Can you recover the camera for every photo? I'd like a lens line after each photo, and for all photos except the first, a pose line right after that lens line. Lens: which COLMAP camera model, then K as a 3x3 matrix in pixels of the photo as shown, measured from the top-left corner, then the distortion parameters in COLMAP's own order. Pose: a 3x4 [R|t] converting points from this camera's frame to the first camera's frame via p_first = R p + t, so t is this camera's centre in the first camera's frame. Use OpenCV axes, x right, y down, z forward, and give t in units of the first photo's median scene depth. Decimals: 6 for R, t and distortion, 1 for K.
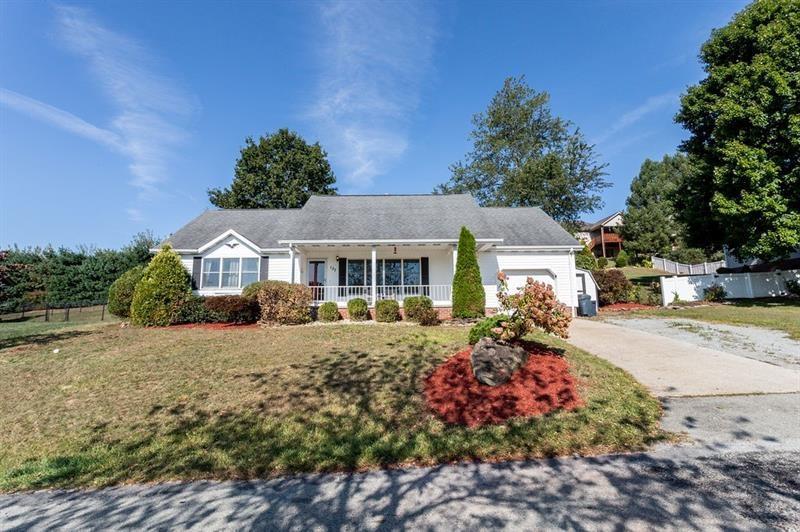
lens RADIAL K [[378.4, 0, 391.2], [0, 378.4, 265.8], [0, 0, 1]] dist [0.001579, 0.000525]
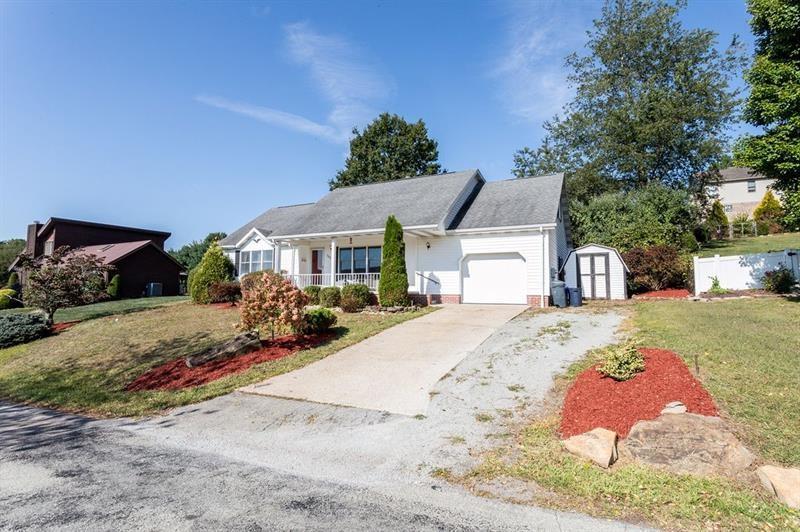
lens RADIAL K [[398.9, 0, 400.0], [0, 398.9, 266.0], [0, 0, 1]] dist [-0.002239, 0.000039]
pose [[0.884942, -0.012890, -0.465523, 0.569622], [0.048824, 0.996676, 0.065215, -0.030836], [0.463135, -0.080440, 0.882630, 0.050417]]
